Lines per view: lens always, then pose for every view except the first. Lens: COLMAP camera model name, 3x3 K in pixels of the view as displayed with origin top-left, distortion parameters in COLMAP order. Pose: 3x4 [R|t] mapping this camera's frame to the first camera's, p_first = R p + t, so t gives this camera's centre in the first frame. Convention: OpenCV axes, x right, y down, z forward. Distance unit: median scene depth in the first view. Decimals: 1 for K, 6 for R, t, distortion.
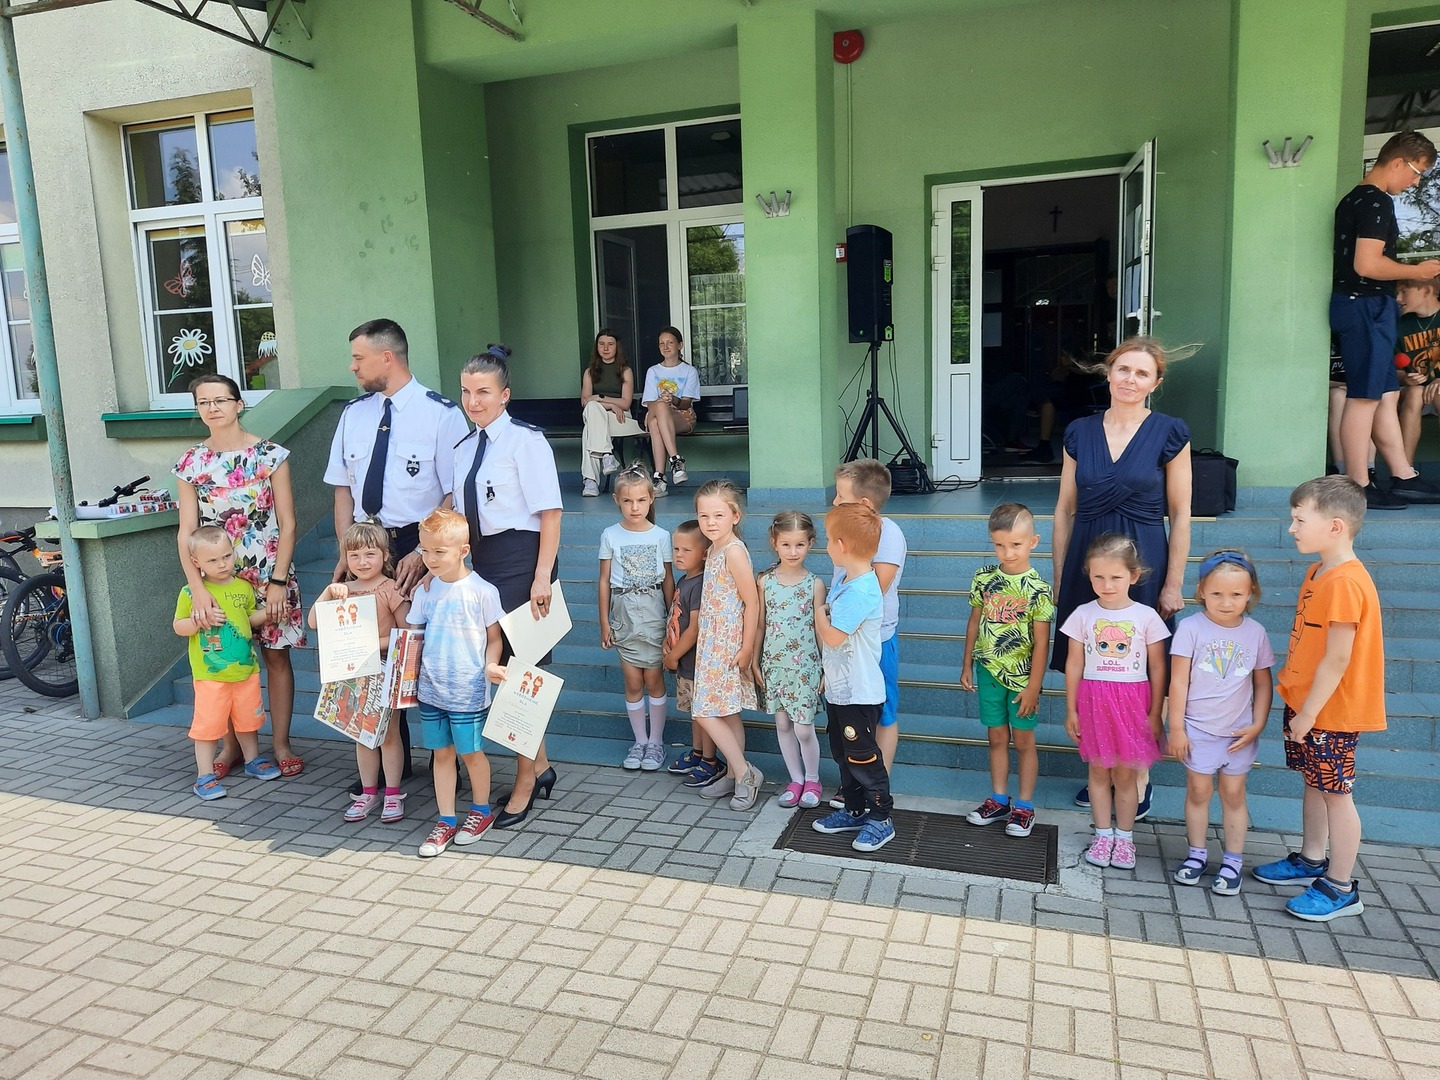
lens RADIAL K [[1051.0, 0, 714.1], [0, 1051.0, 548.0], [0, 0, 1]] dist [0.048796, -0.040391]
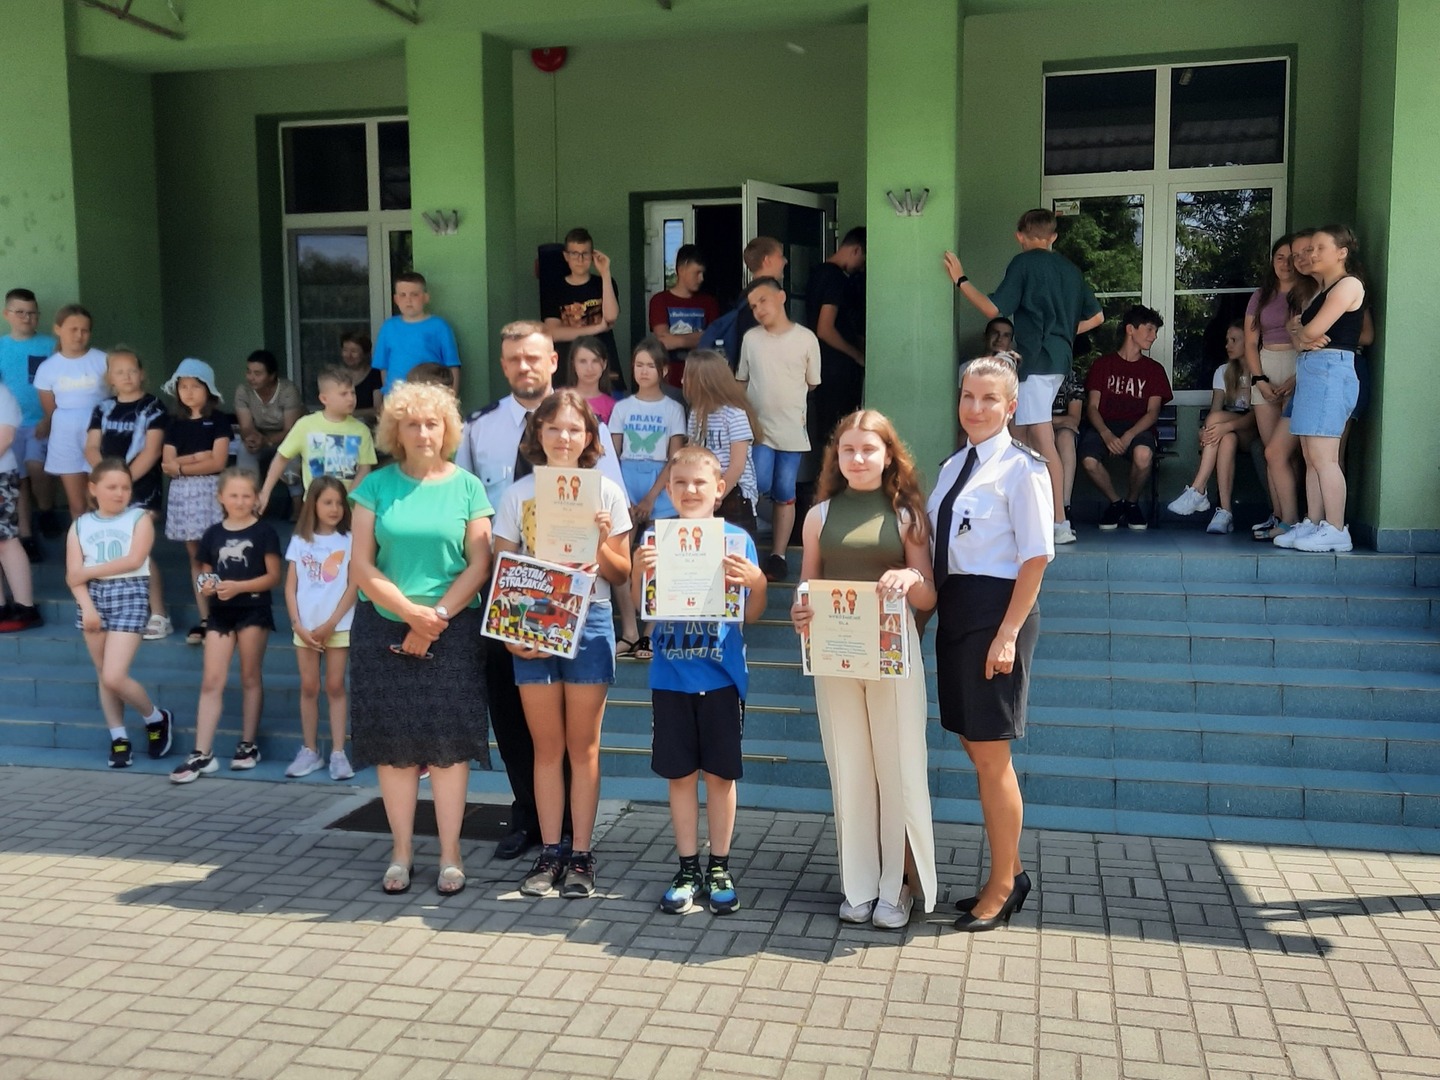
lens RADIAL K [[1440.3, 0, 716.7], [0, 1440.3, 546.7], [0, 0, 1]] dist [0.083446, -0.100537]
pose [[0.995697, 0.016649, 0.091162, 0.166992], [-0.011768, 0.998481, -0.053823, 0.035508], [-0.091920, 0.052518, 0.994380, -0.290086]]
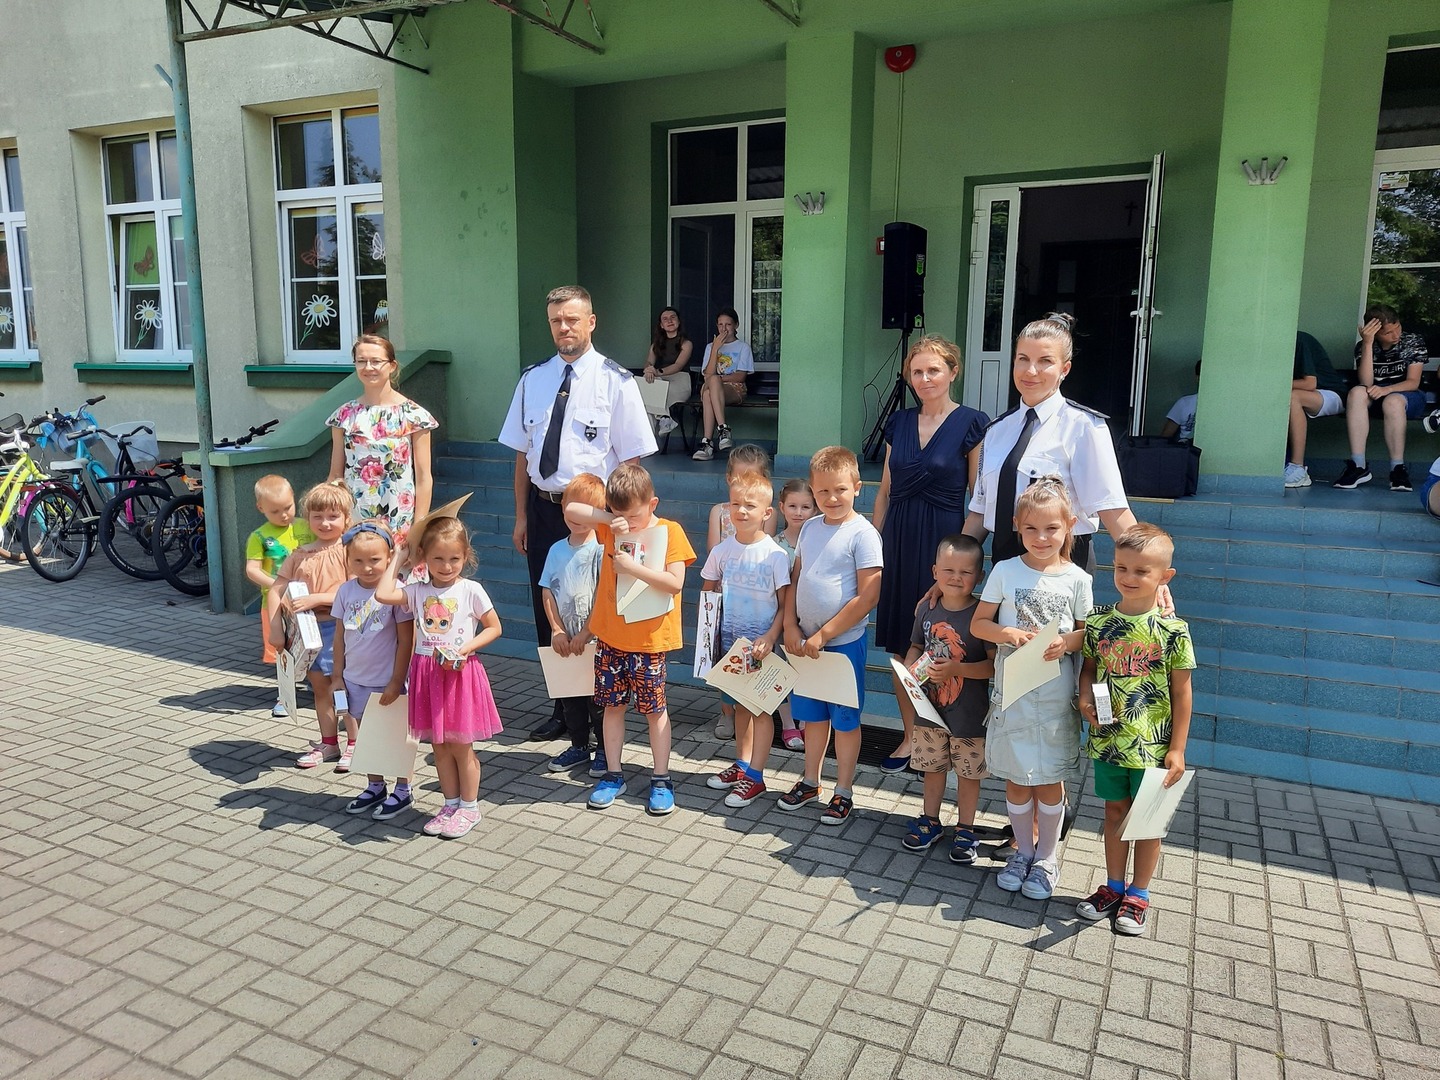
lens RADIAL K [[1051.2, 0, 720.0], [0, 1051.2, 540.0], [0, 0, 1]] dist [0.042799, -0.027186]
pose [[0.992360, 0.059427, -0.108123, 0.090888], [-0.057608, 0.998142, 0.019868, 0.014138], [0.109102, -0.013488, 0.993939, -0.118151]]
